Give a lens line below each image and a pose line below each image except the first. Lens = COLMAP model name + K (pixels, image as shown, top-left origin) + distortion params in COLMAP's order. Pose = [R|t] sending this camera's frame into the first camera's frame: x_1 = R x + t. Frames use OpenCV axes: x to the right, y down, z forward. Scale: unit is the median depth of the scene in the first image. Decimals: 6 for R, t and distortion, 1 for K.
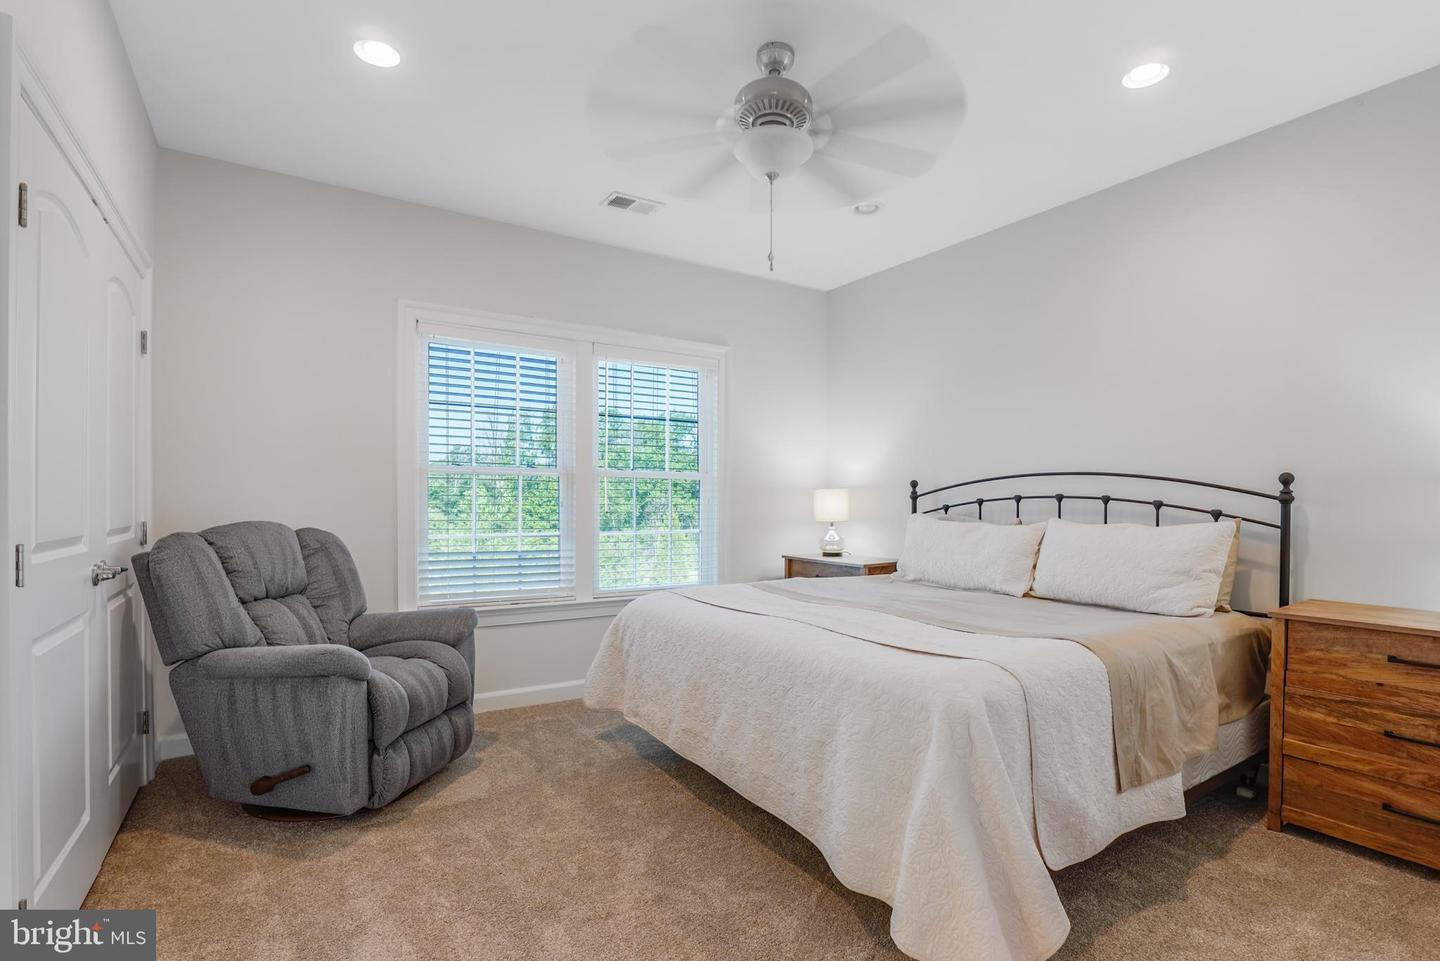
lens RADIAL K [[647.7, 0, 717.0], [0, 647.7, 508.8], [0, 0, 1]] dist [-0.051641, 0.000495]
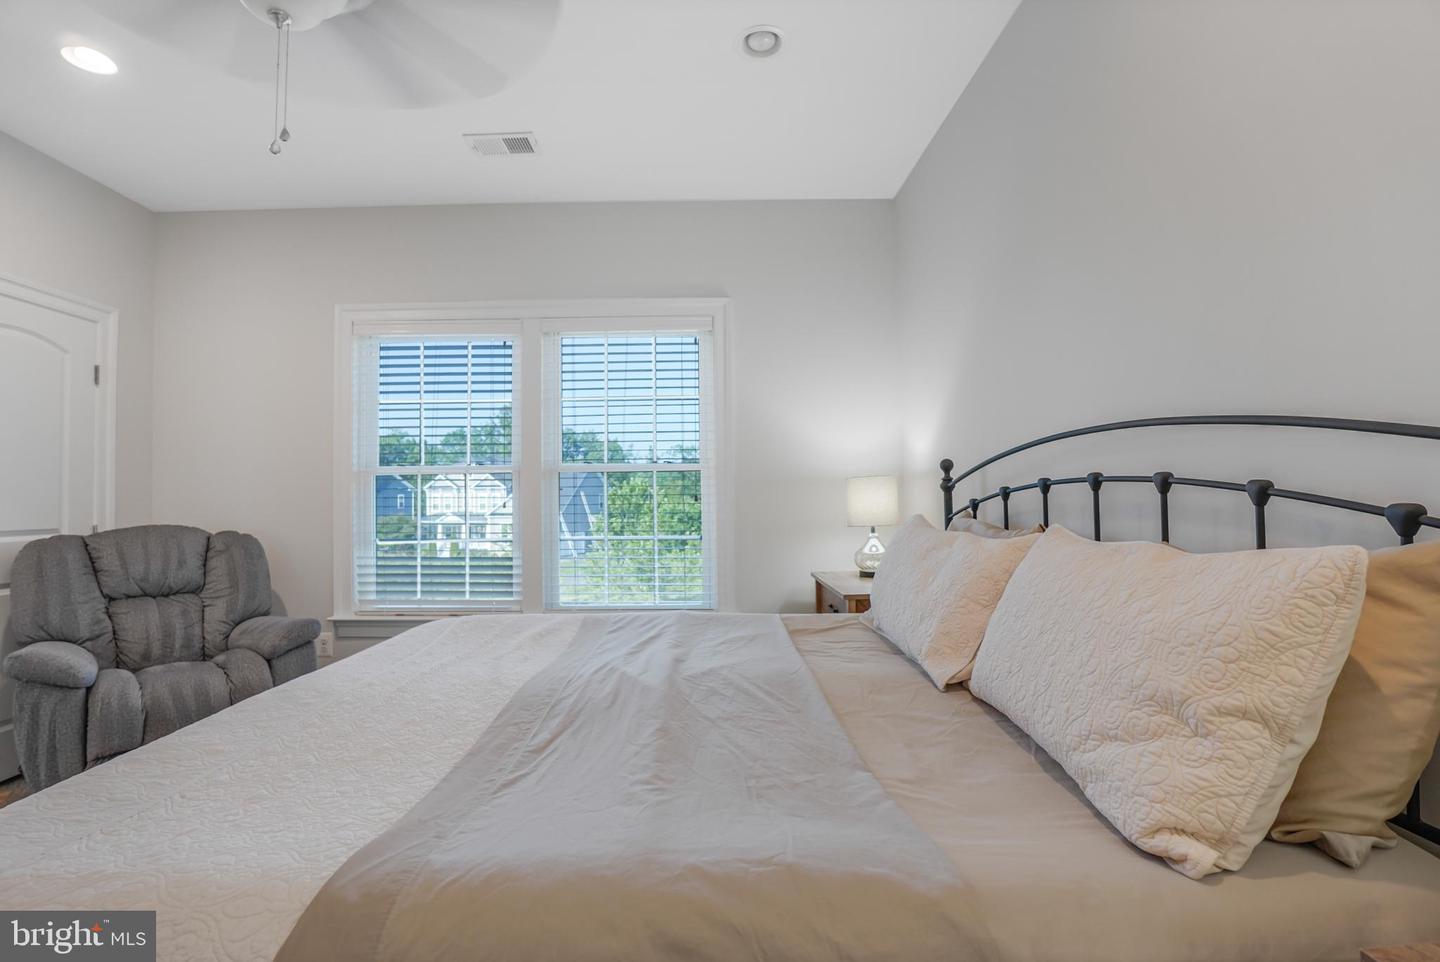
lens RADIAL K [[647.7, 0, 717.0], [0, 647.7, 509.3], [0, 0, 1]] dist [-0.051641, 0.000495]
pose [[0.857760, -0.008038, -0.513987, 0.572547], [0.010152, 0.999948, 0.001306, -0.000237], [0.513950, -0.006338, 0.857797, 0.492251]]
